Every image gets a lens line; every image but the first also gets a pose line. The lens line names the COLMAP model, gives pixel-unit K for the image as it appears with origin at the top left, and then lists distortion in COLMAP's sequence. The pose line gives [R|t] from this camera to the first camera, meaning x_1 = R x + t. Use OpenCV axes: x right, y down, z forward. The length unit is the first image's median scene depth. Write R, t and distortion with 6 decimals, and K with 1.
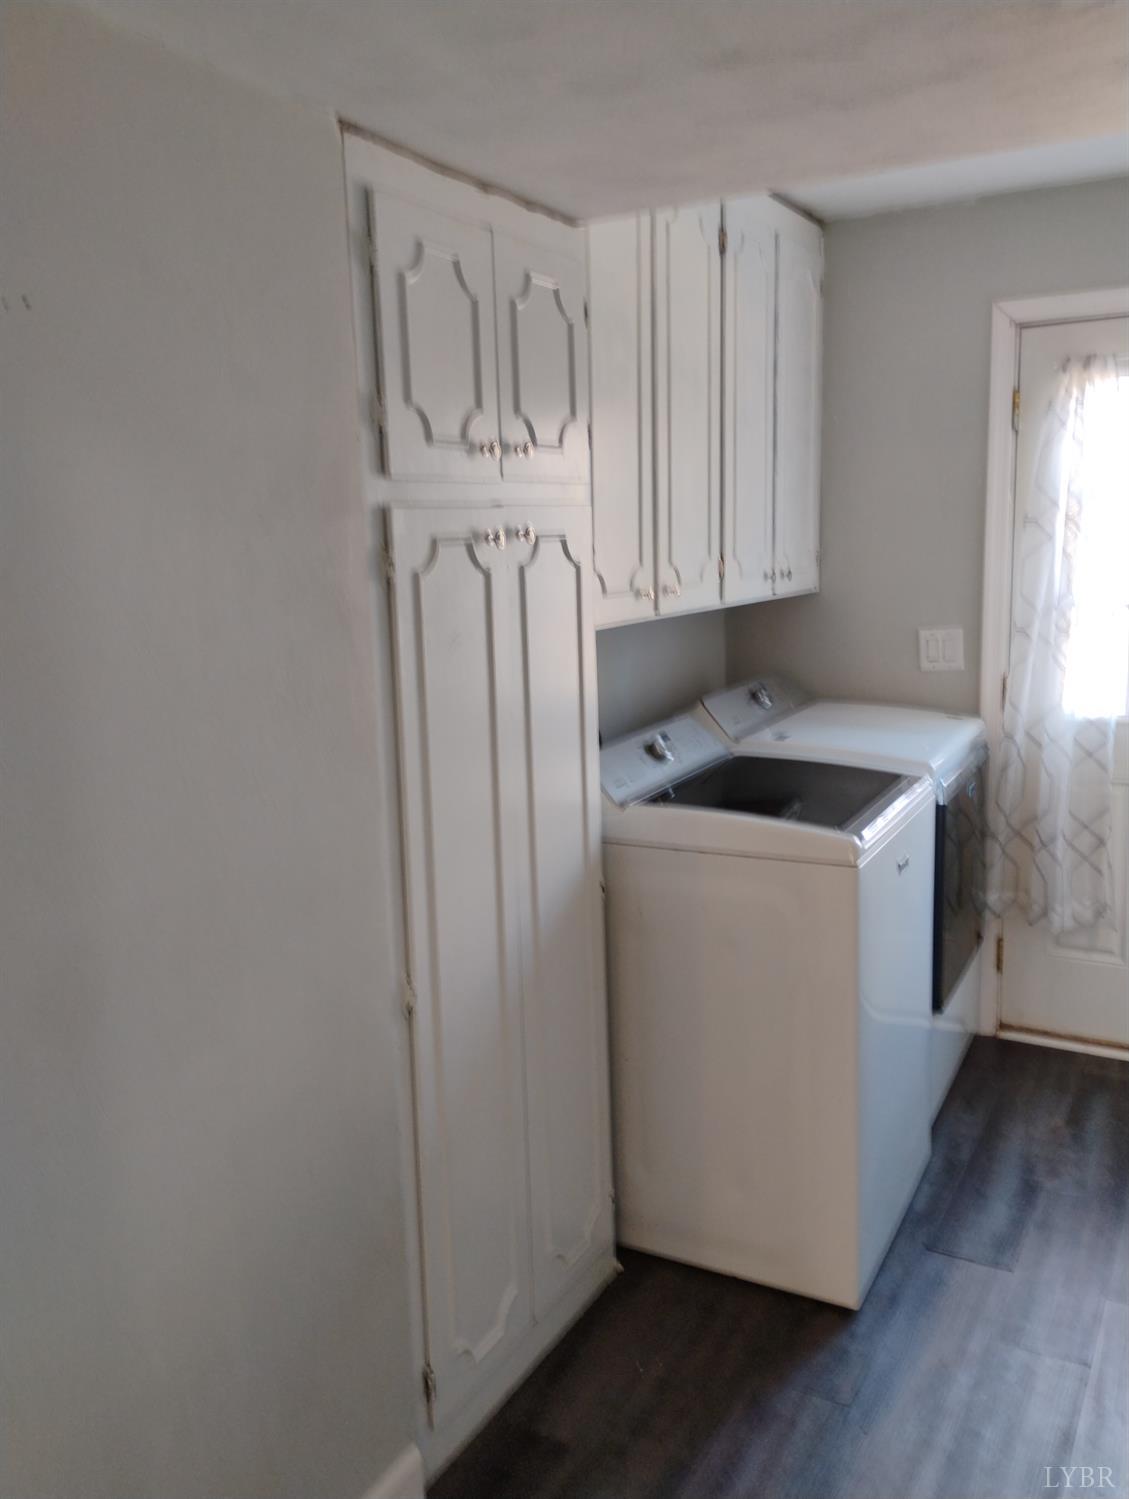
lens RADIAL K [[1236.3, 0, 564.5], [0, 1236.3, 749.5], [0, 0, 1]] dist [0.075251, -0.088582]
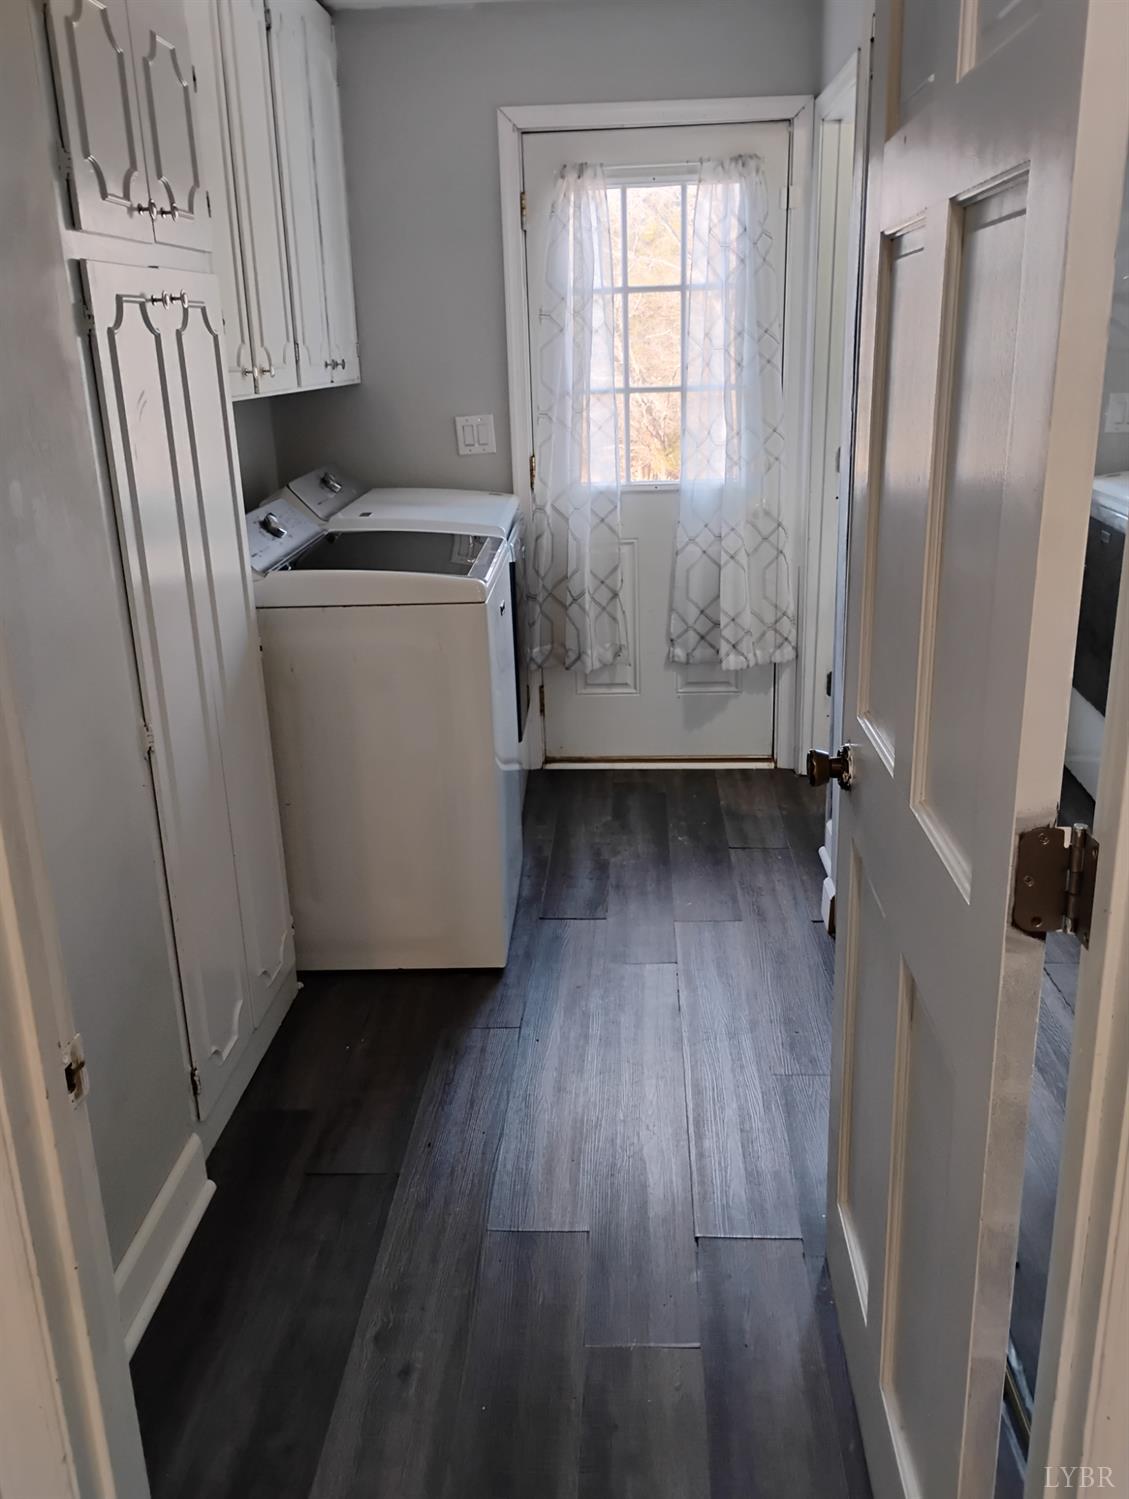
lens RADIAL K [[1236.3, 0, 564.5], [0, 1236.3, 749.5], [0, 0, 1]] dist [0.075251, -0.088582]
pose [[0.897284, -0.135665, 0.420092, -0.160744], [0.080305, 0.985892, 0.146860, 0.048409], [-0.434089, -0.098039, 0.895519, -0.080295]]
